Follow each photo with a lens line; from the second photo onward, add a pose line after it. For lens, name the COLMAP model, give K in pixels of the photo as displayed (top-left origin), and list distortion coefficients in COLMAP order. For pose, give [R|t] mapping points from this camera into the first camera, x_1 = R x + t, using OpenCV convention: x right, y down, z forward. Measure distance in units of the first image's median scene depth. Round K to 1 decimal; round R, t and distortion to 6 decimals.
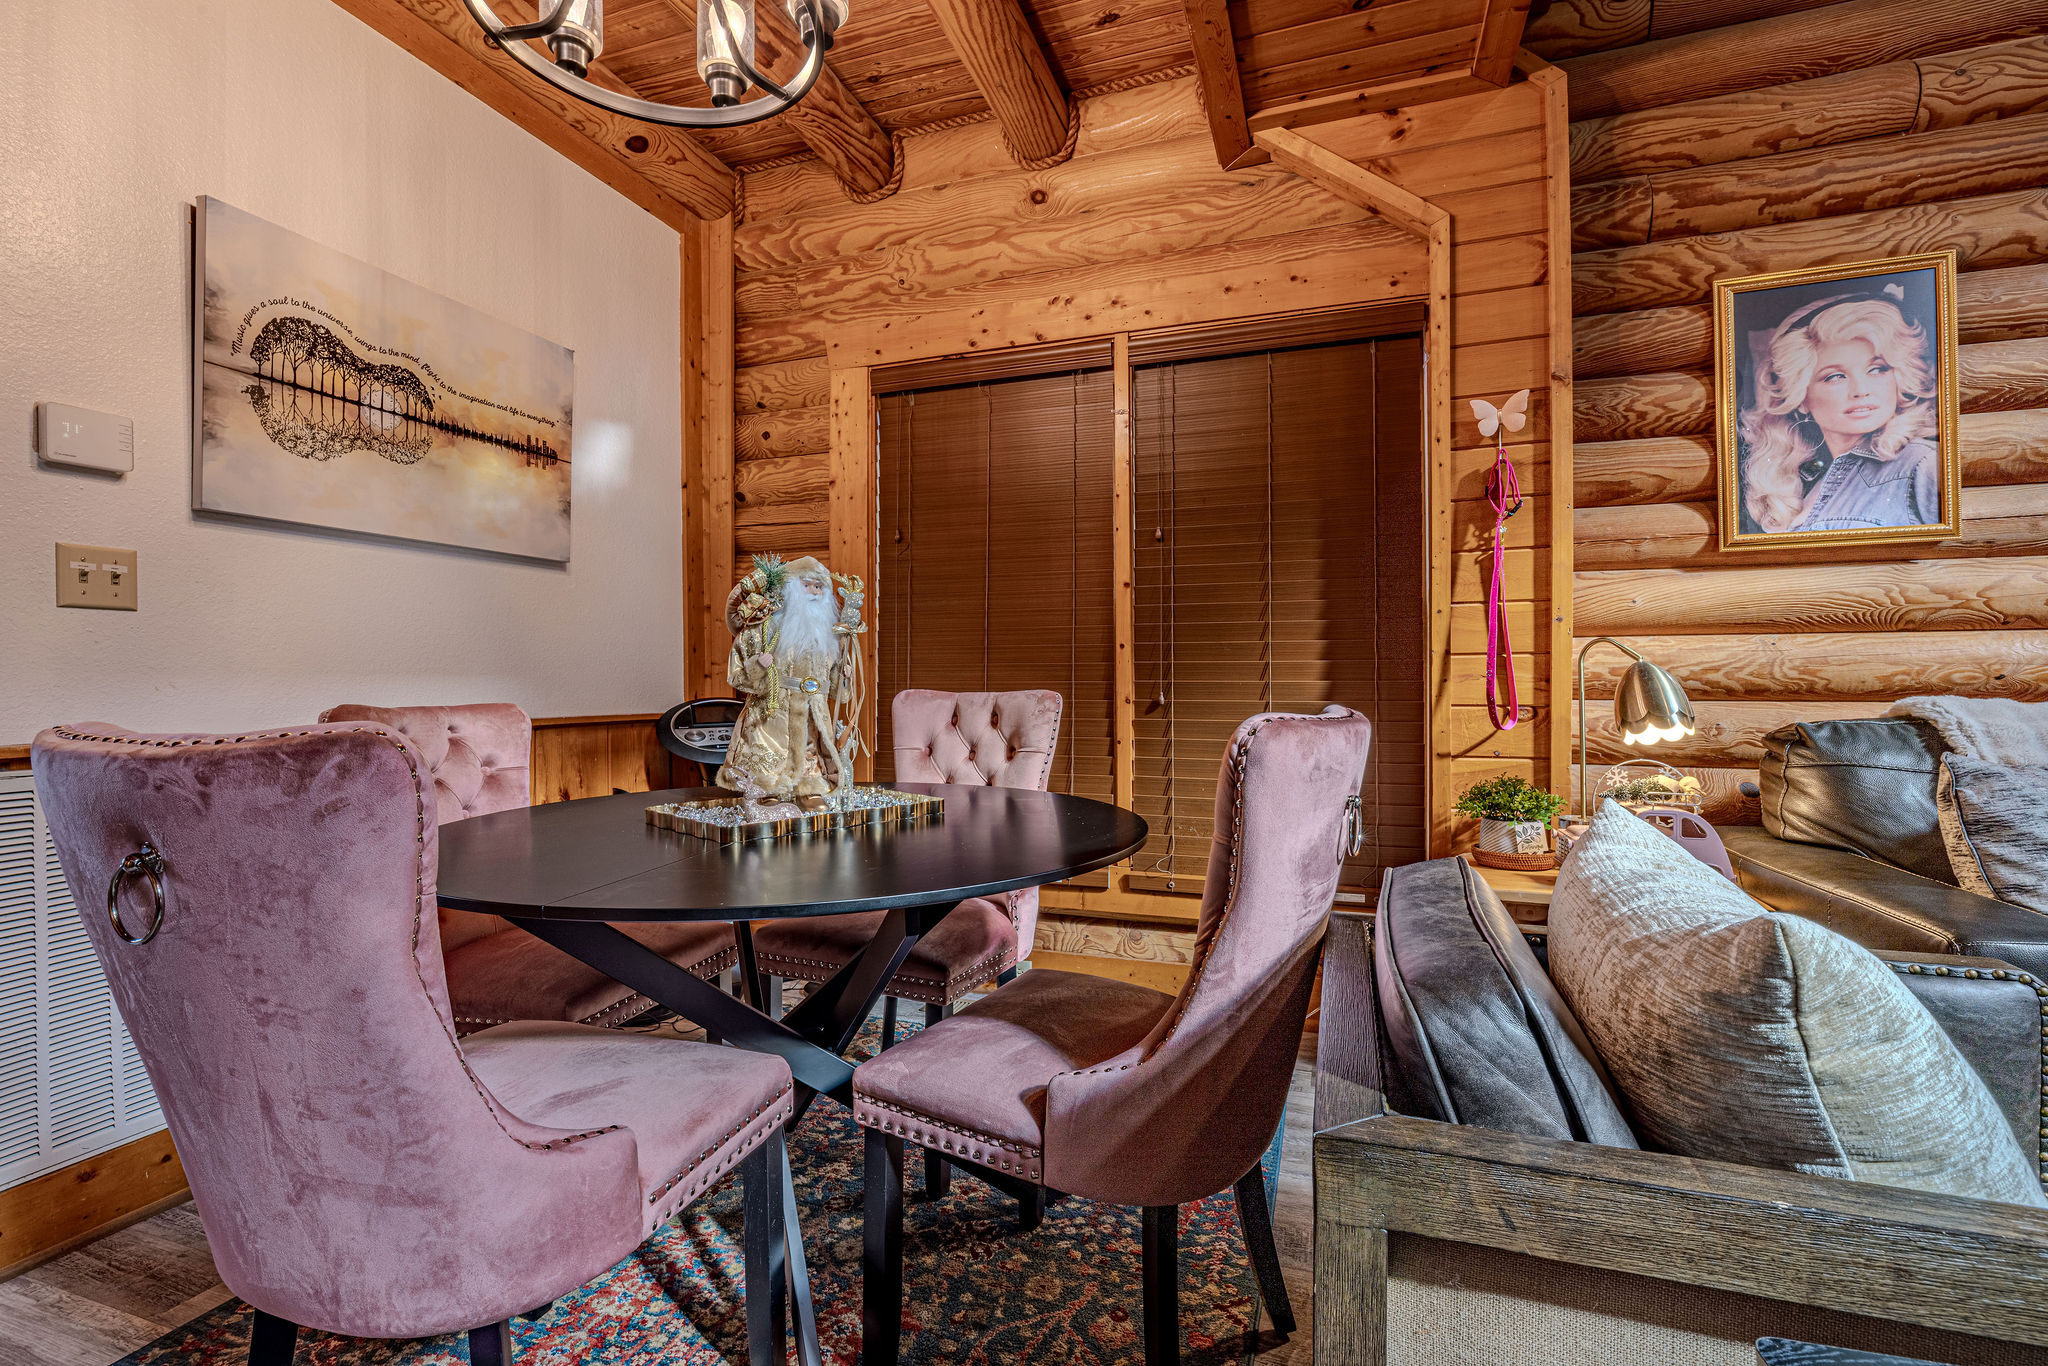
lens RADIAL K [[888.5, 0, 1024.0], [0, 888.5, 683.0], [0, 0, 1]] dist [-0.002323, -0.000061]
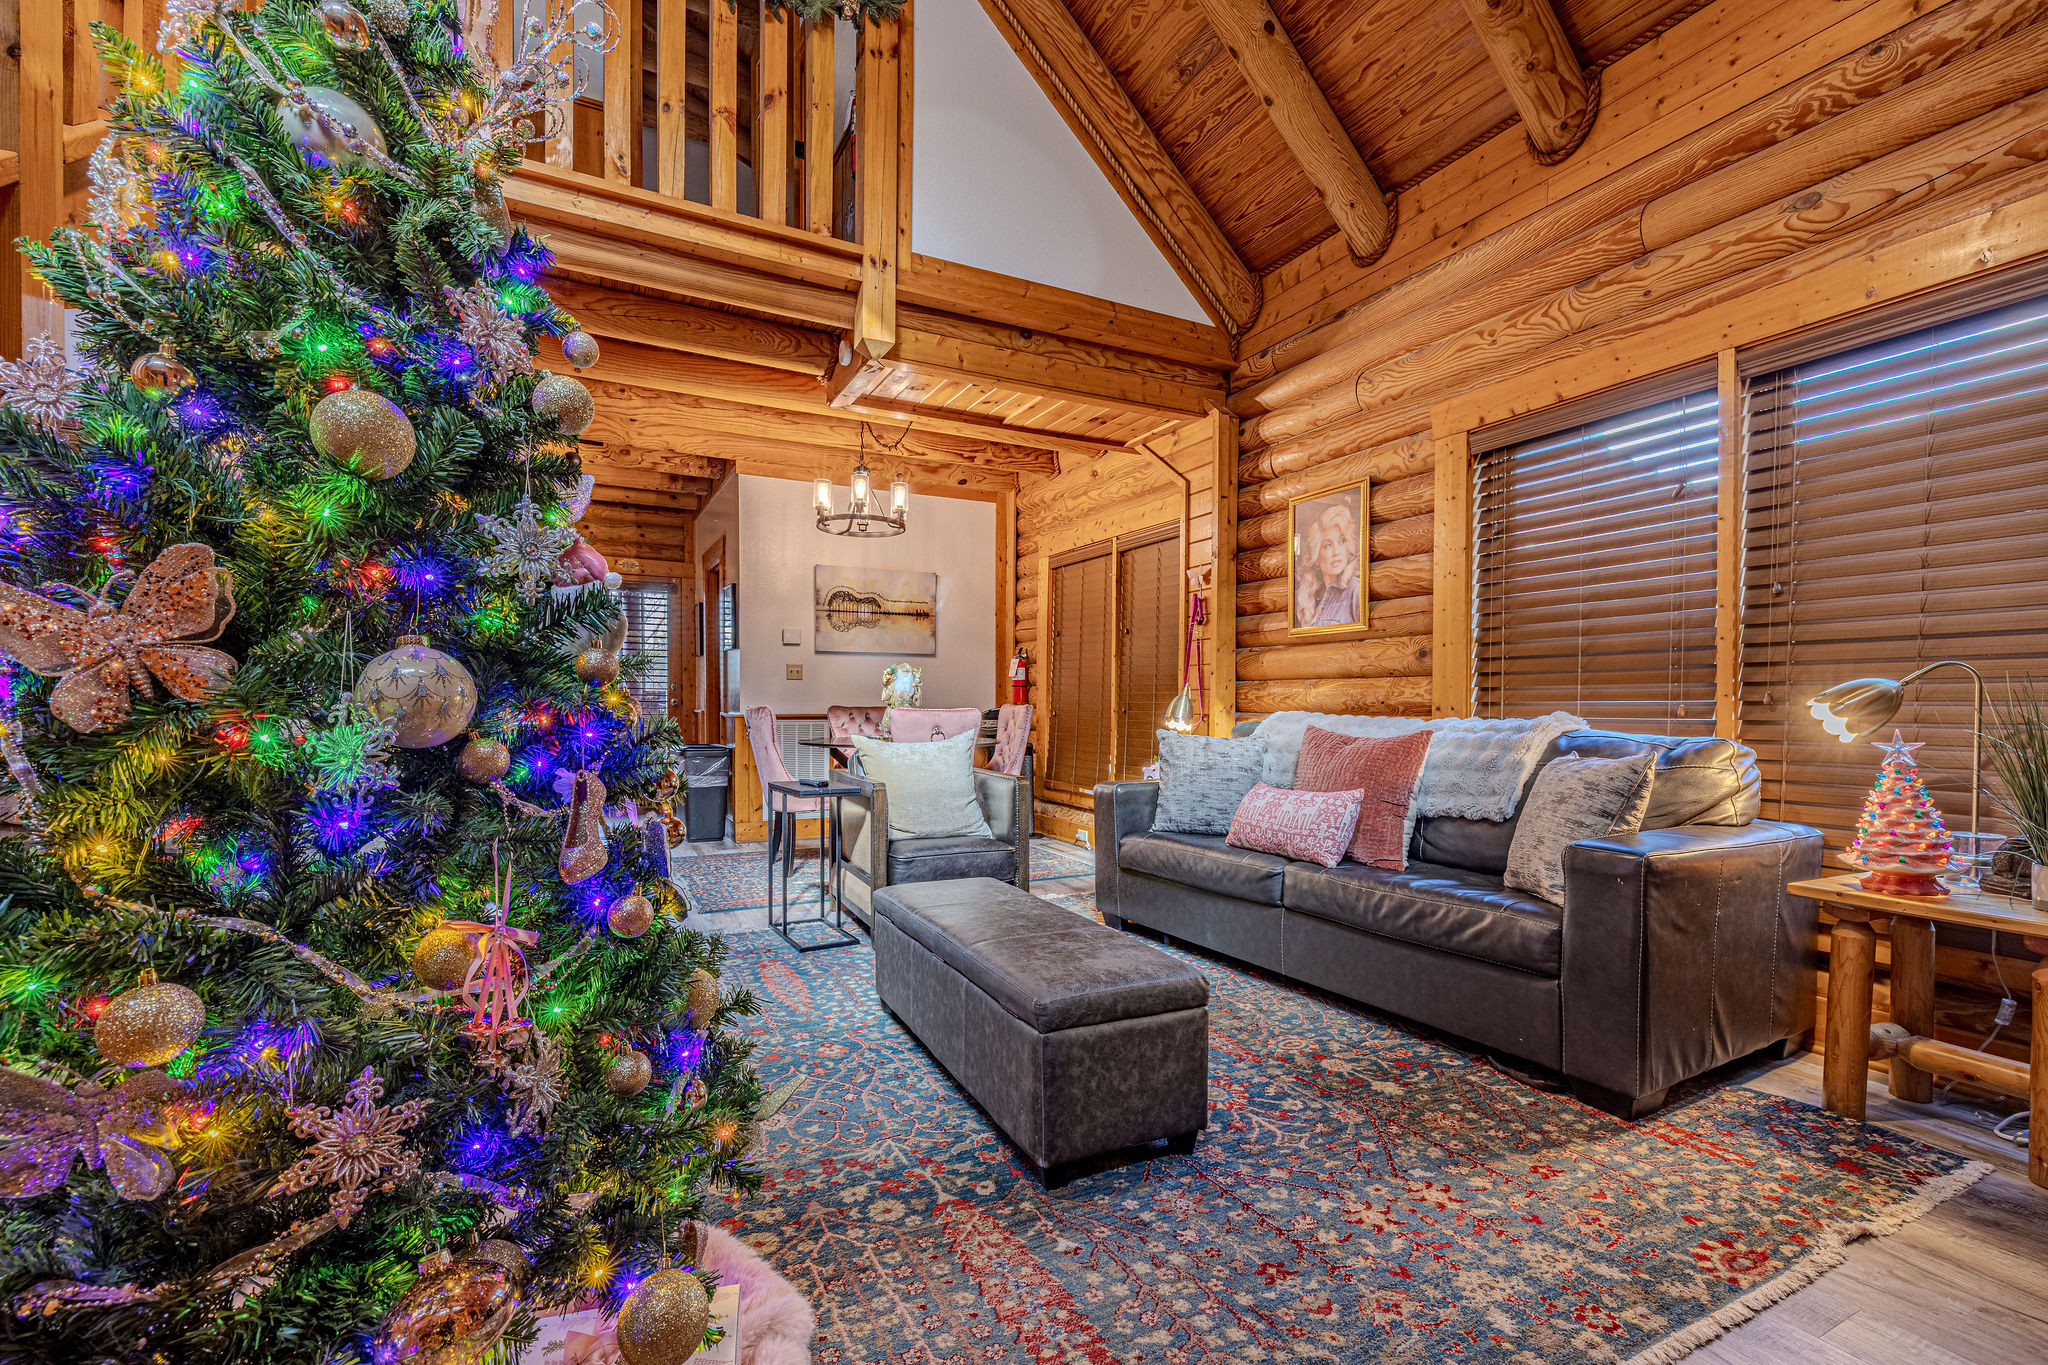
lens RADIAL K [[847.8, 0, 1024.0], [0, 847.8, 682.5], [0, 0, 1]] dist [-0.001668, -0.000407]
pose [[0.741024, -0.009236, -0.671415, 1.627240], [-0.008706, 0.999689, -0.023360, -0.000176], [0.671422, 0.023156, 0.740714, -0.786944]]
